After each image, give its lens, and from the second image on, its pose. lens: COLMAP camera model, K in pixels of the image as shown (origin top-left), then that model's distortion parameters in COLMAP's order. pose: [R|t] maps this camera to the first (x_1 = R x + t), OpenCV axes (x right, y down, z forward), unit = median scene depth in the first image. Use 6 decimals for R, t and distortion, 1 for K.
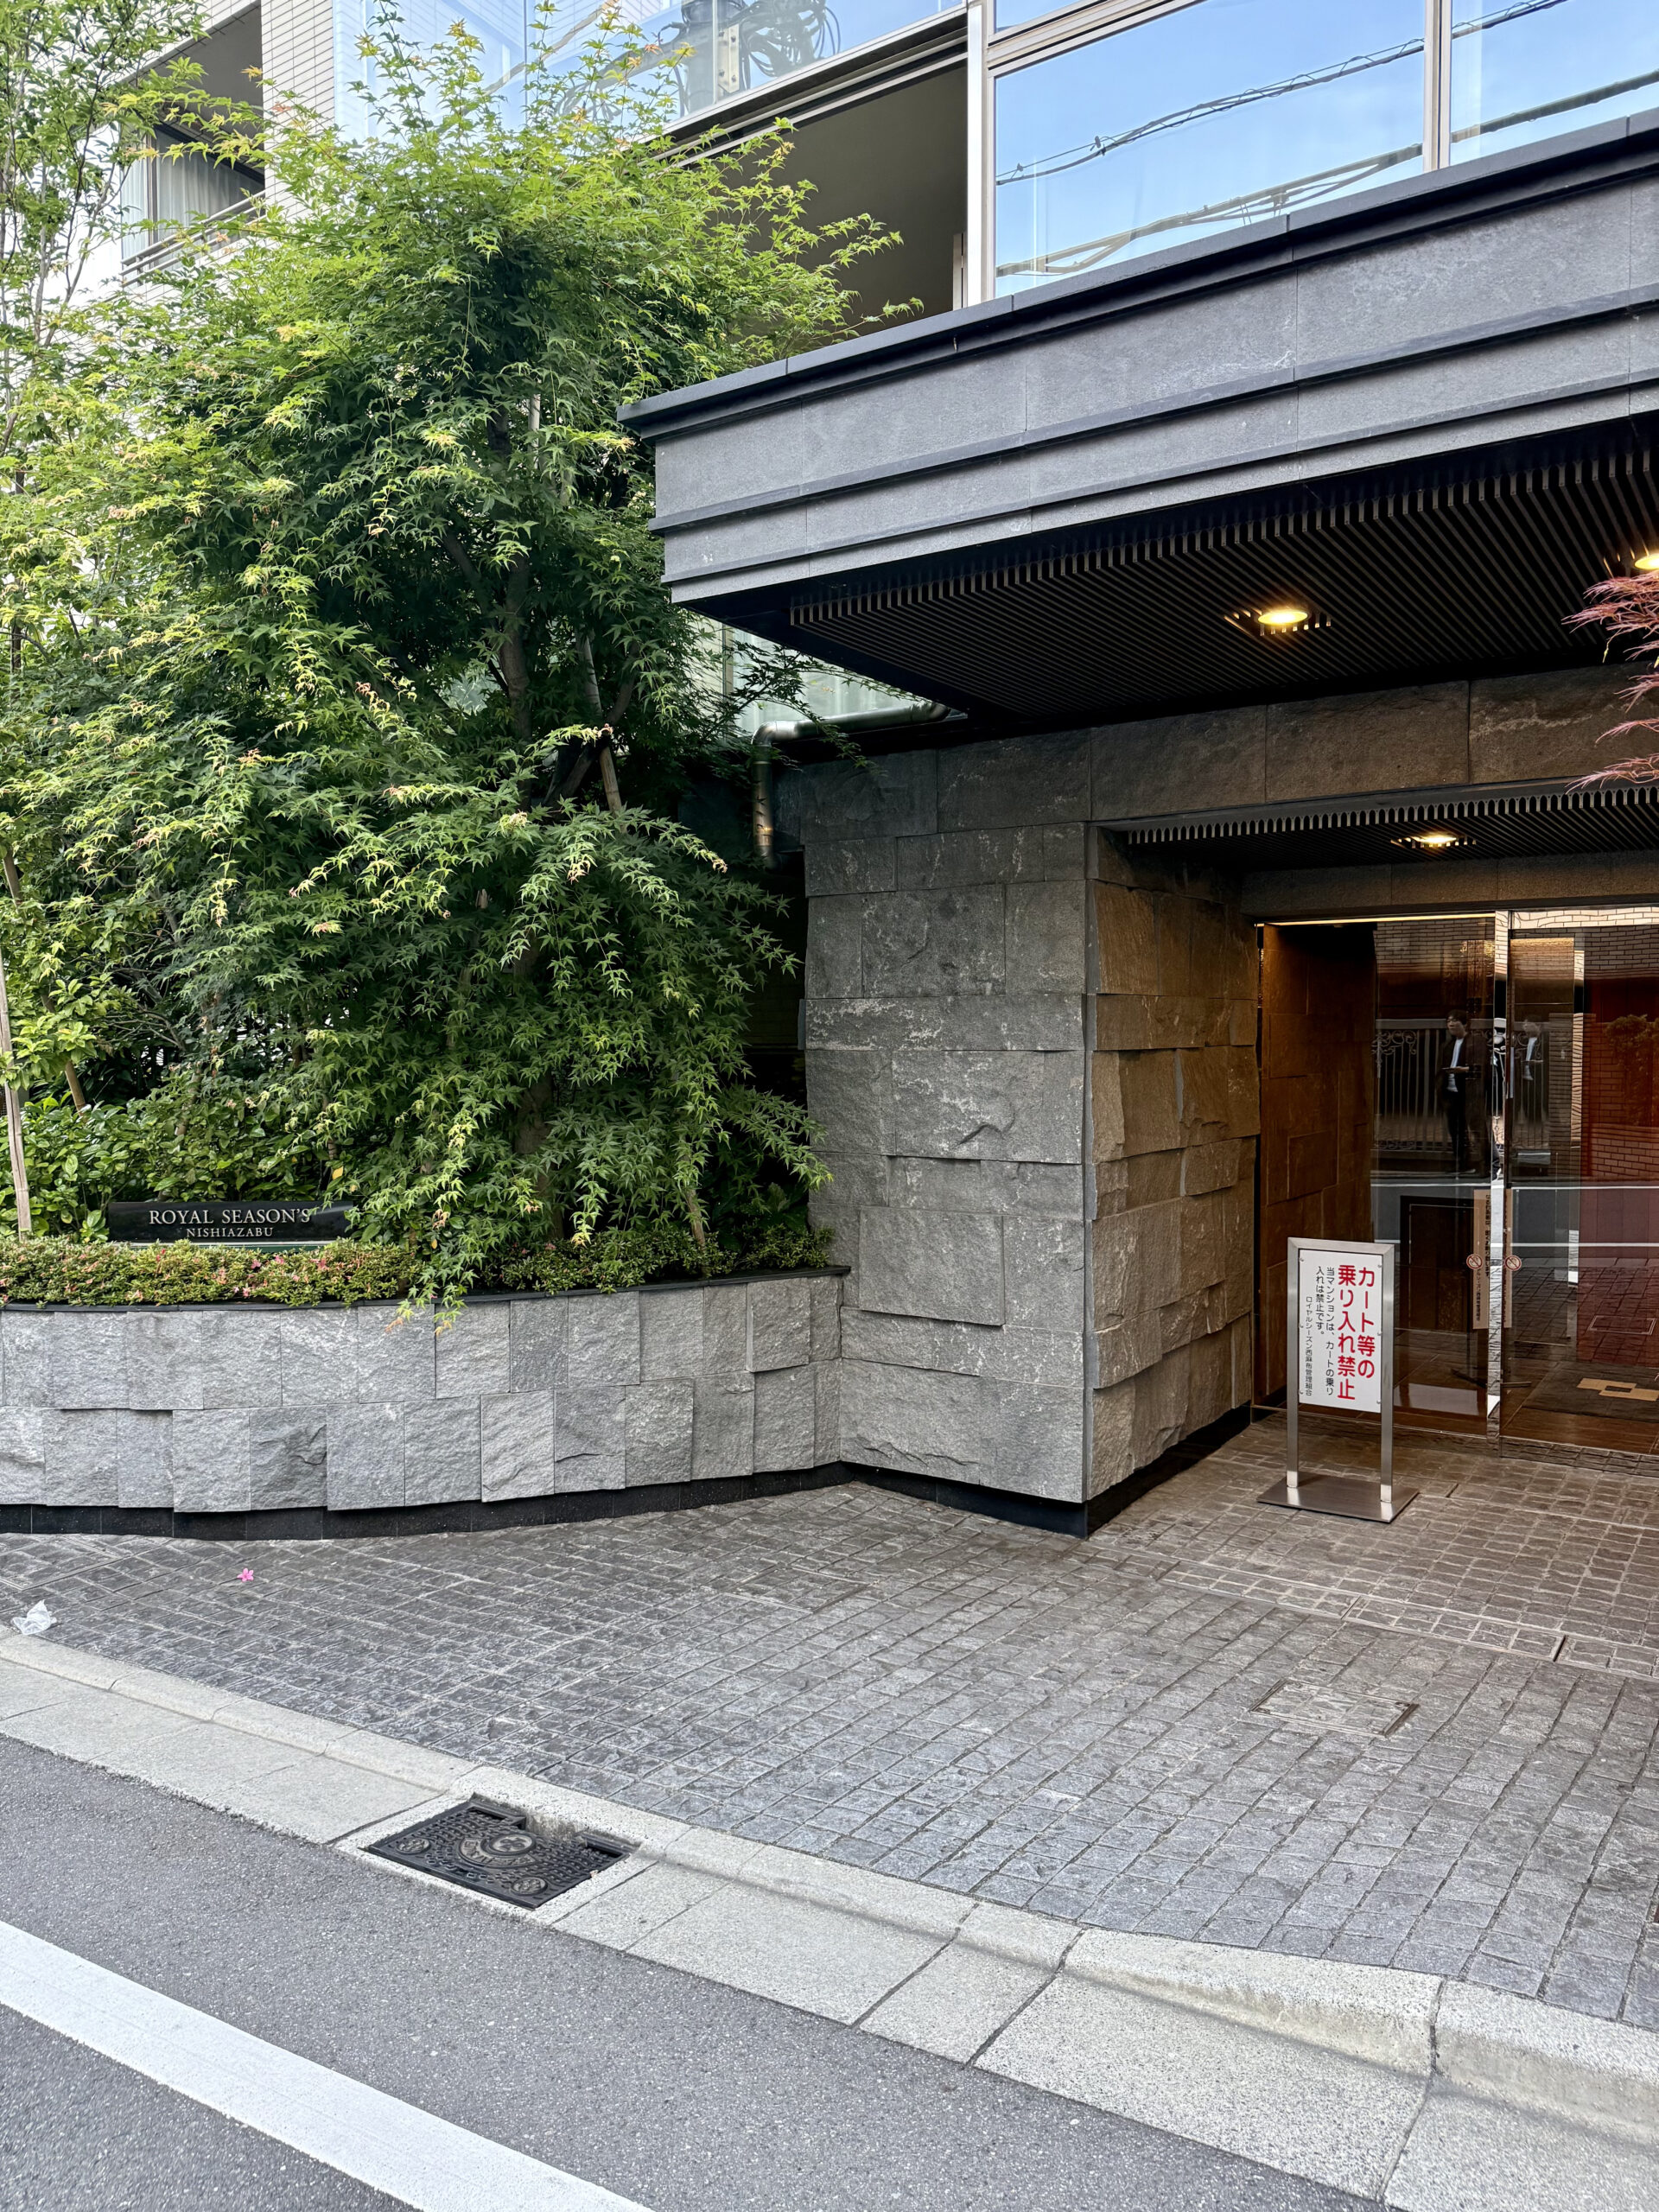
lens RADIAL K [[1594.6, 0, 836.4], [0, 1594.6, 1101.9], [0, 0, 1]] dist [0.082170, -0.000173]
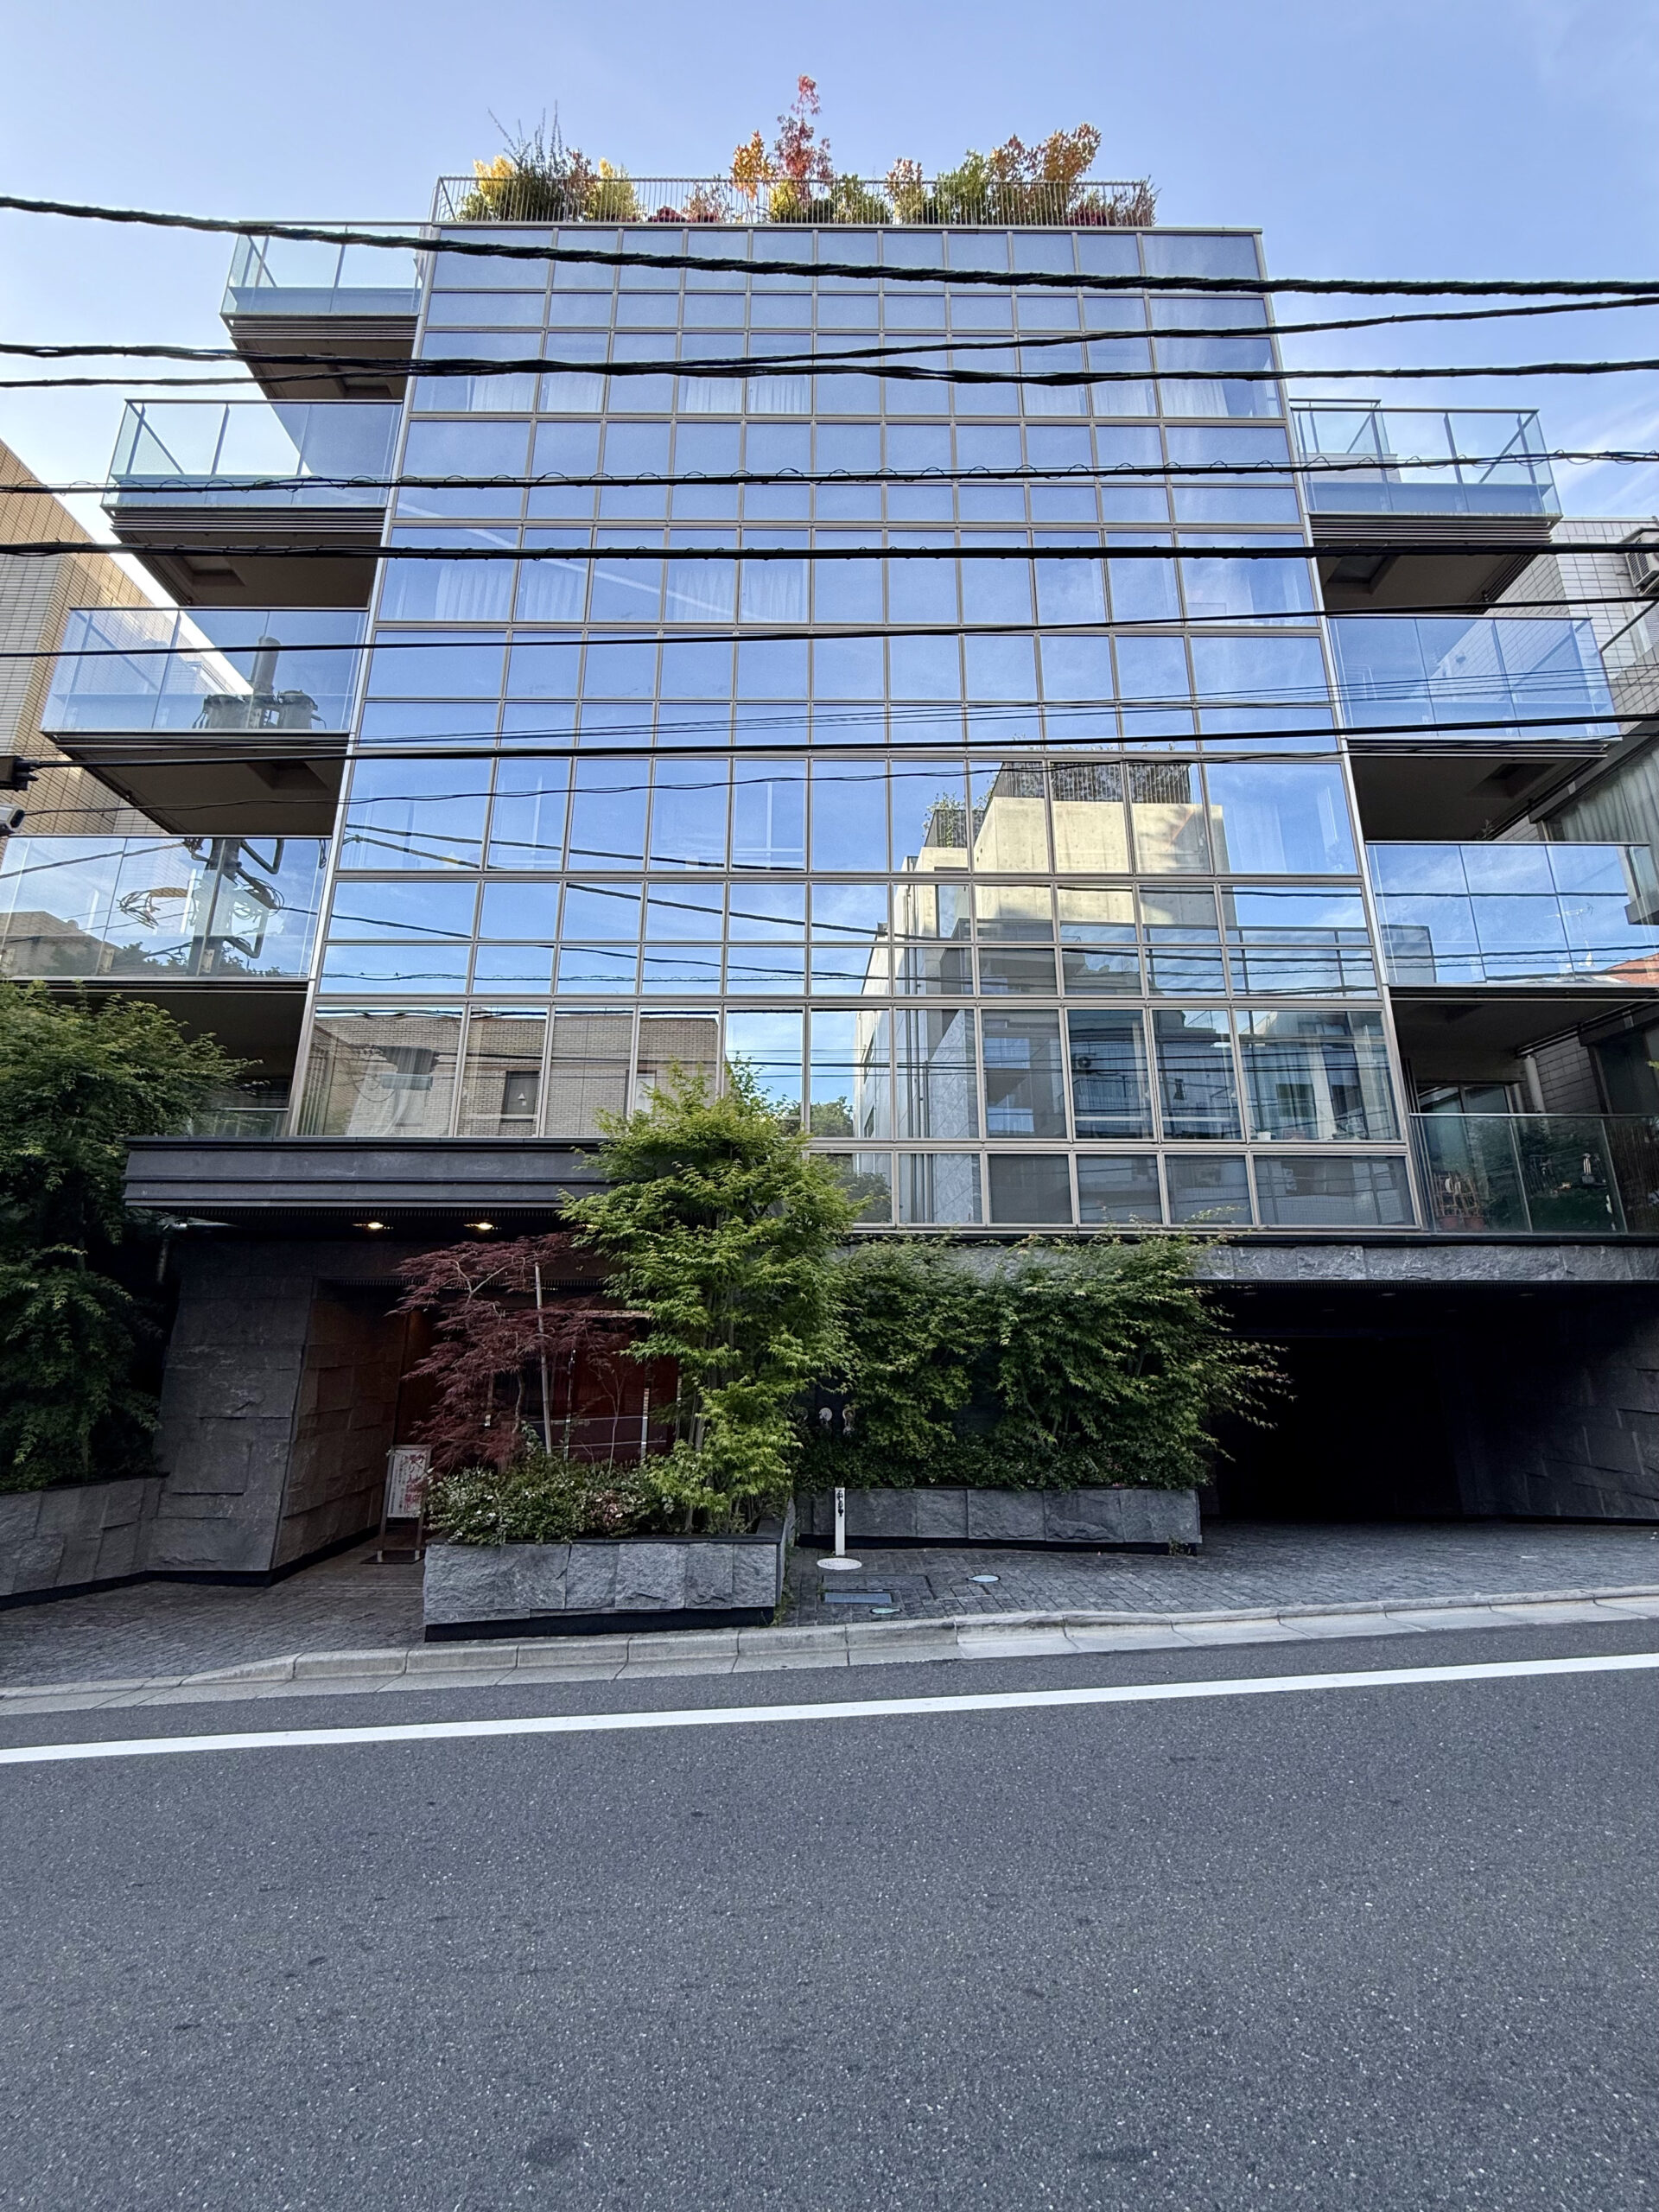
lens RADIAL K [[874.6, 0, 833.1], [0, 874.6, 1095.0], [0, 0, 1]] dist [-0.005606, -0.000187]
pose [[0.835123, 0.147241, 0.529990, 0.064128], [0.021688, 0.953945, -0.299198, -0.014454], [-0.549635, 0.261362, 0.793468, -0.633269]]
